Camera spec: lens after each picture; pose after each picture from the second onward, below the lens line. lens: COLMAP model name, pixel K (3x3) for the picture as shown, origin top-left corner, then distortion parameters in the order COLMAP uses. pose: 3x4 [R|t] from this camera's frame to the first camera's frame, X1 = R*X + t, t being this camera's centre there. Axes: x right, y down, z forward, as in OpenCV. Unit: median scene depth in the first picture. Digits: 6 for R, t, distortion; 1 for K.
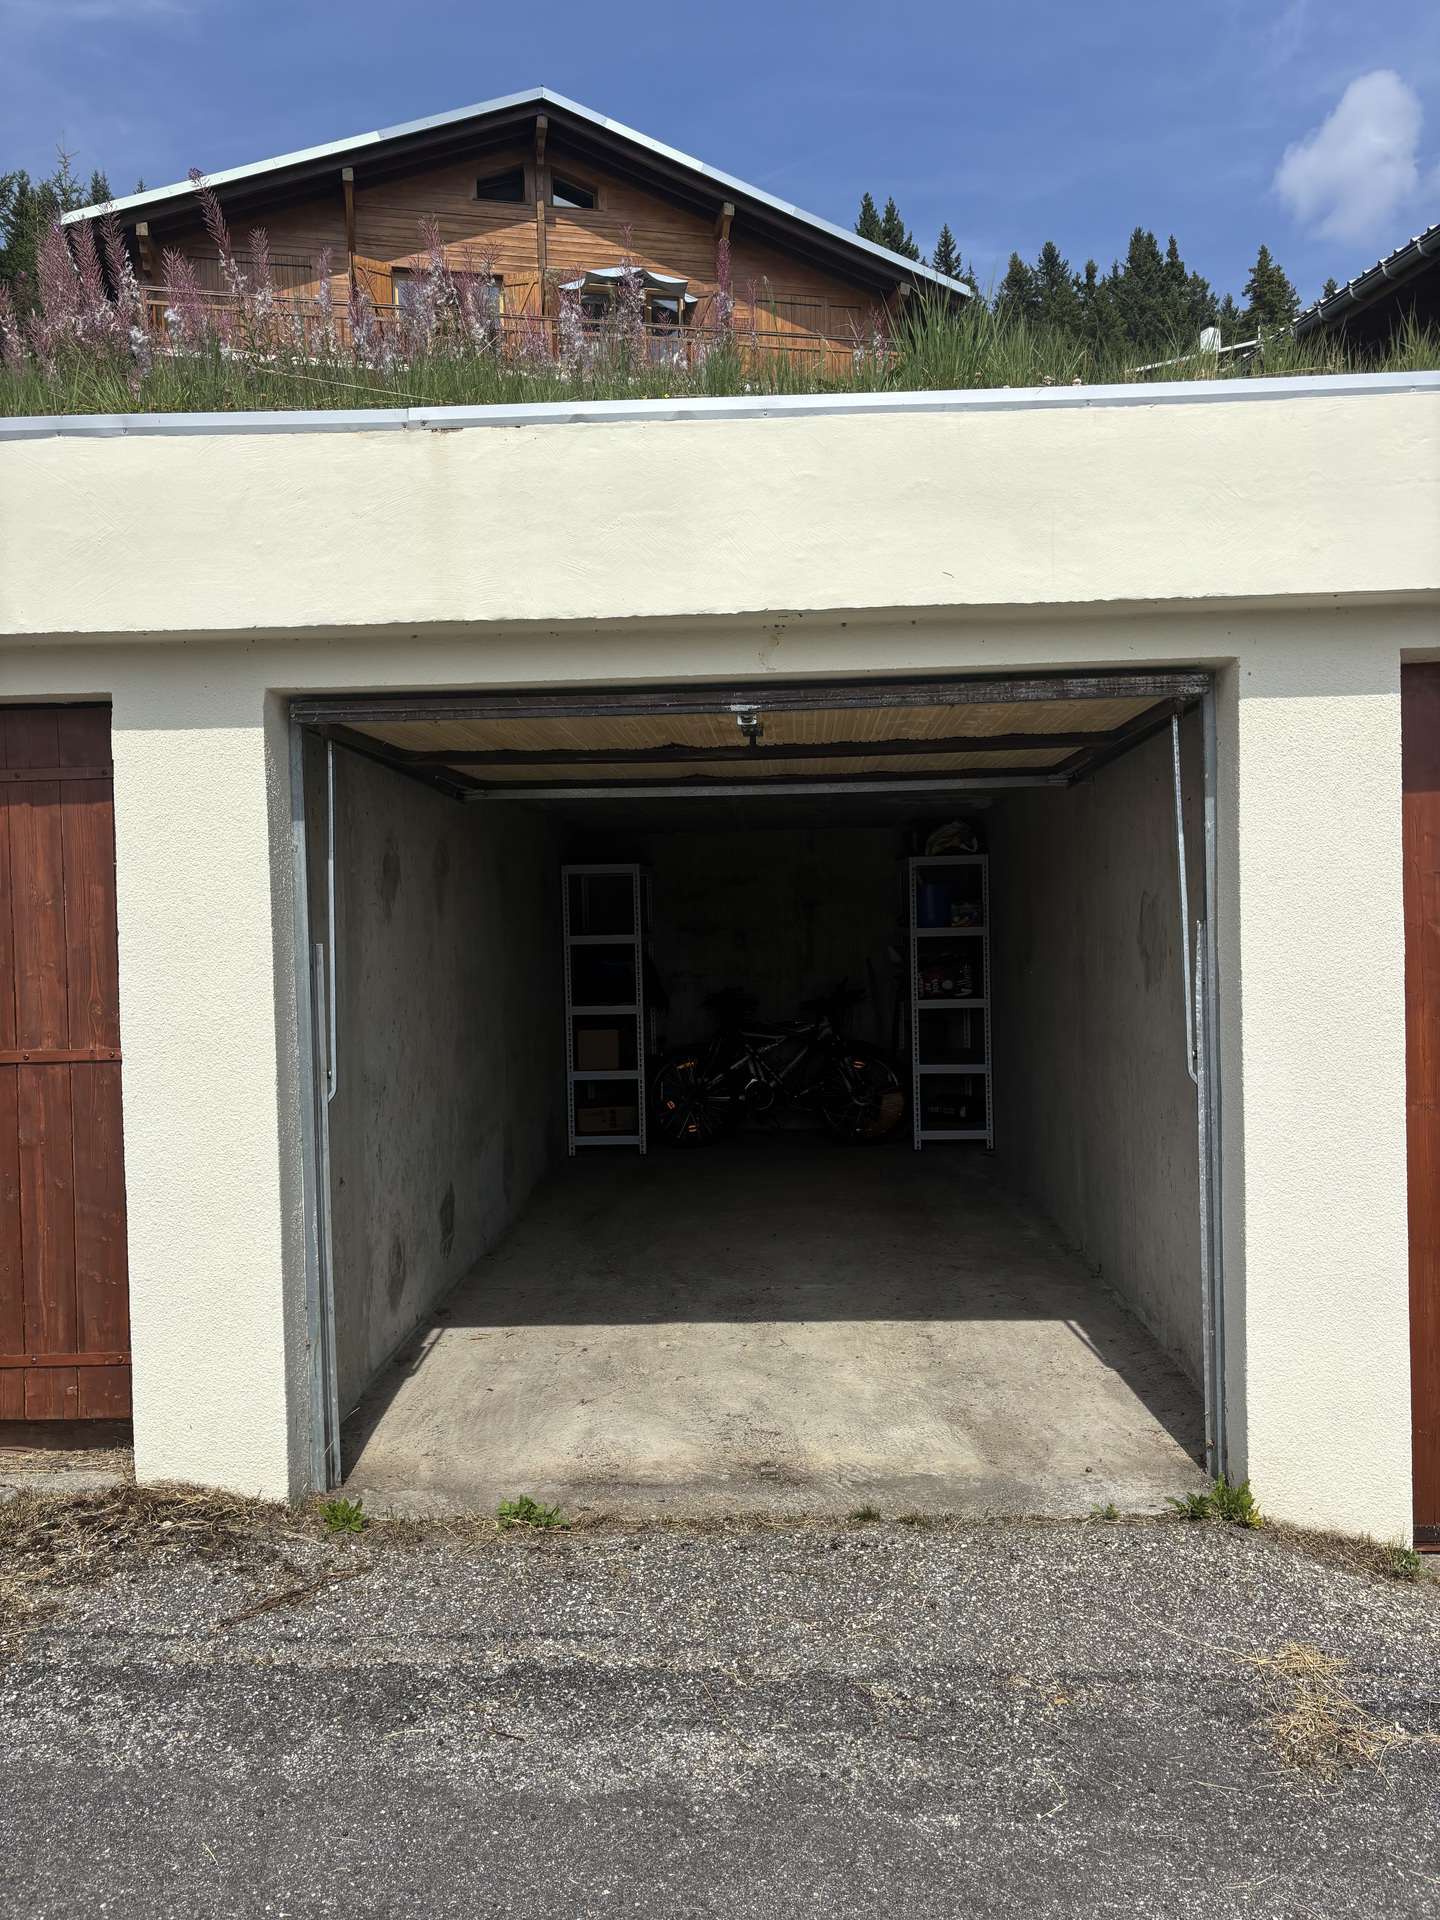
lens RADIAL K [[1454.3, 0, 719.6], [0, 1454.3, 953.0], [0, 0, 1]] dist [0.033860, -0.016907]
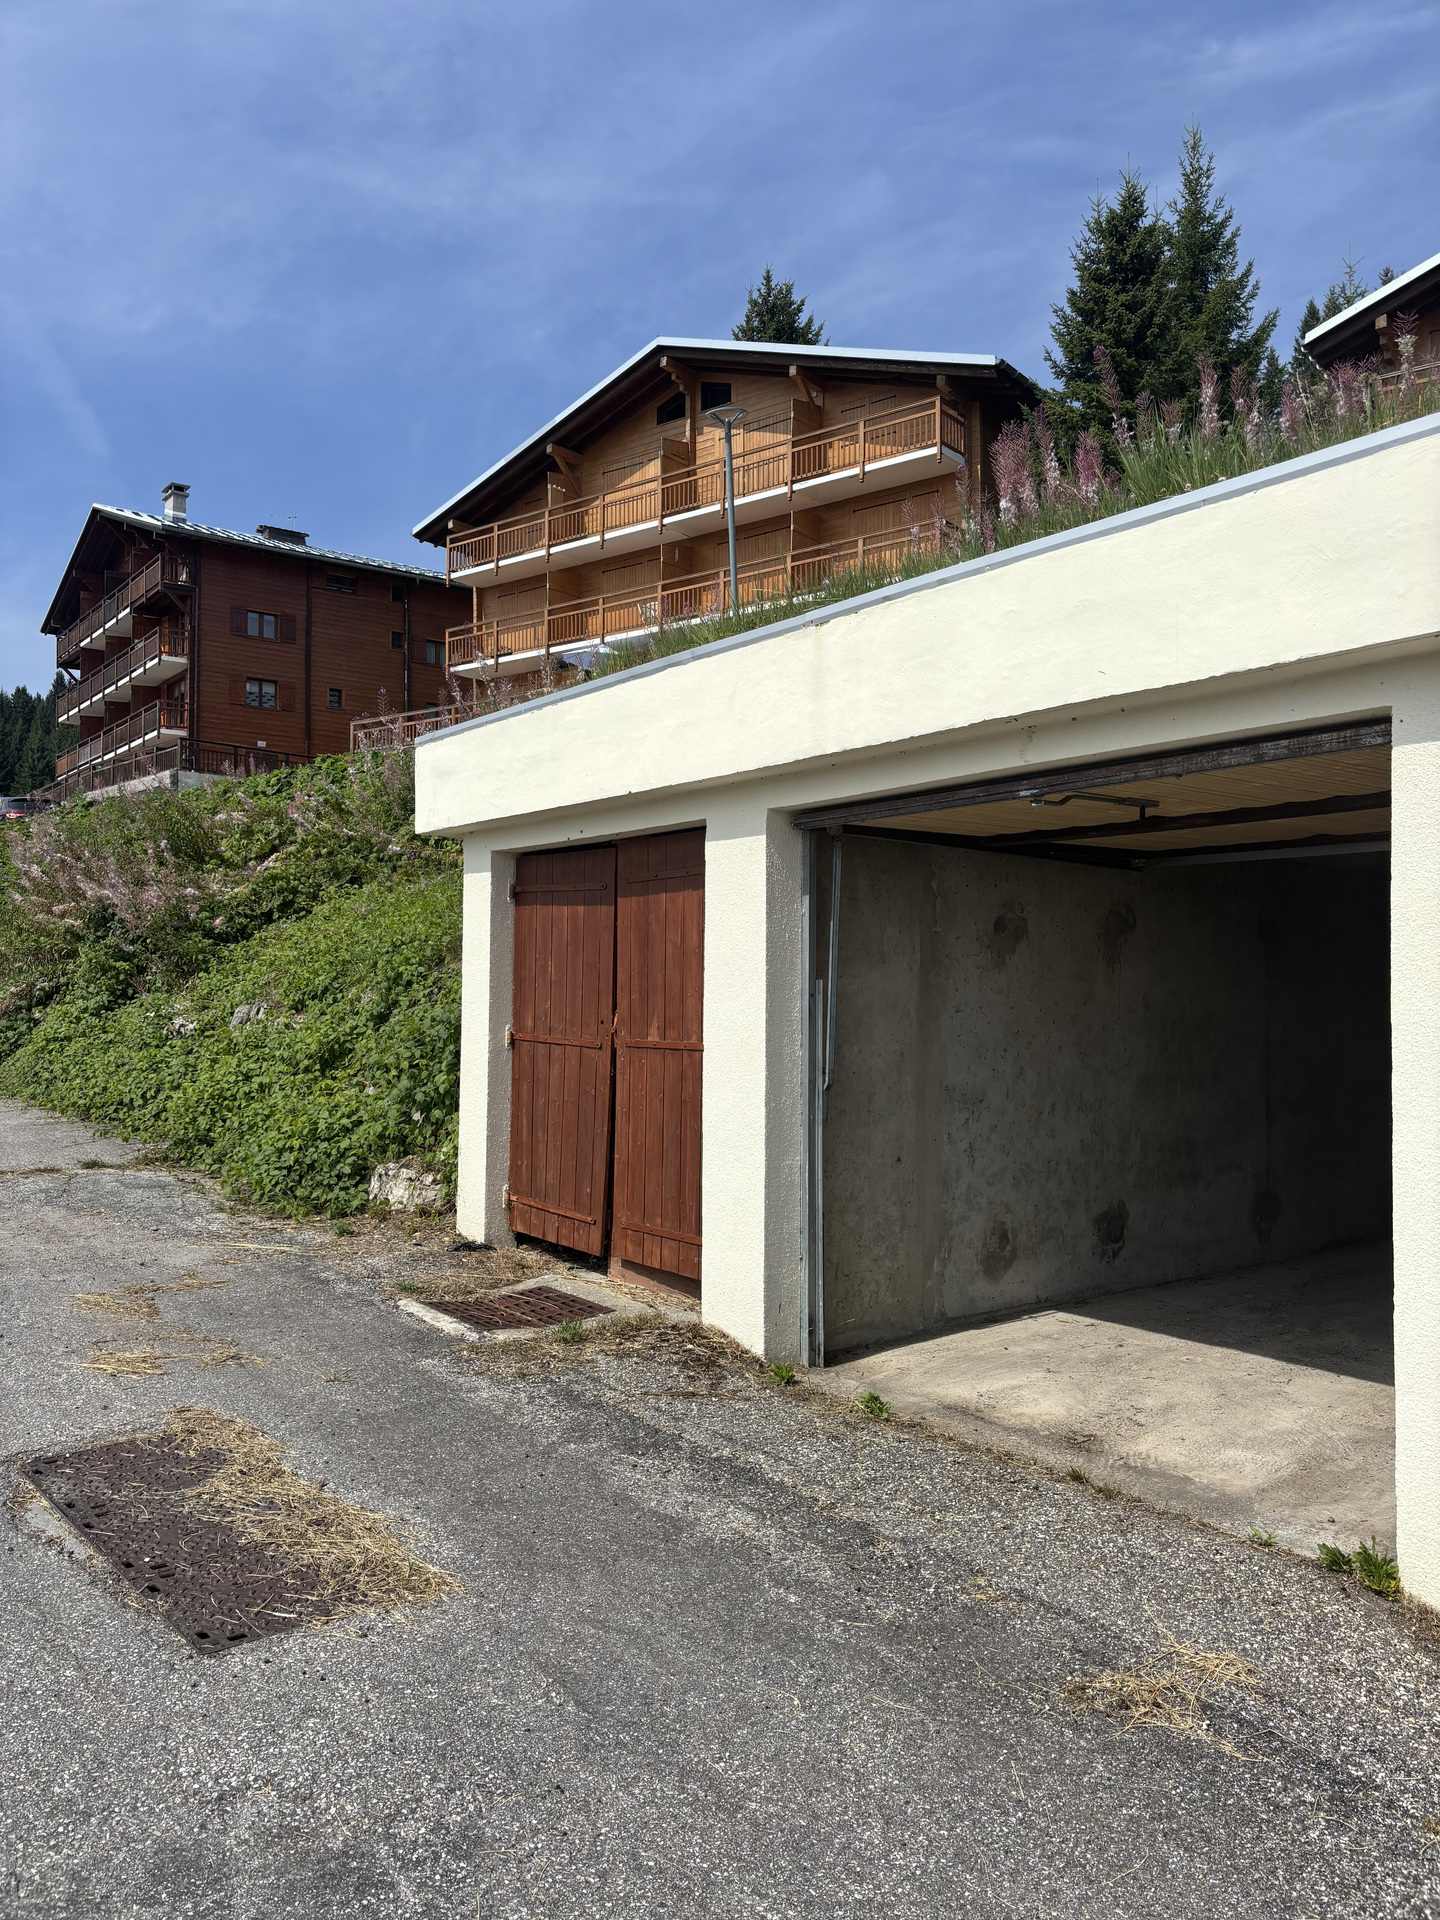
lens RADIAL K [[1454.3, 0, 716.0], [0, 1454.3, 964.2], [0, 0, 1]] dist [0.033860, -0.016907]
pose [[0.628257, 0.010180, -0.777939, 0.818595], [-0.038230, 0.999110, -0.017799, 0.007667], [0.777066, 0.040923, 0.628088, 0.026716]]
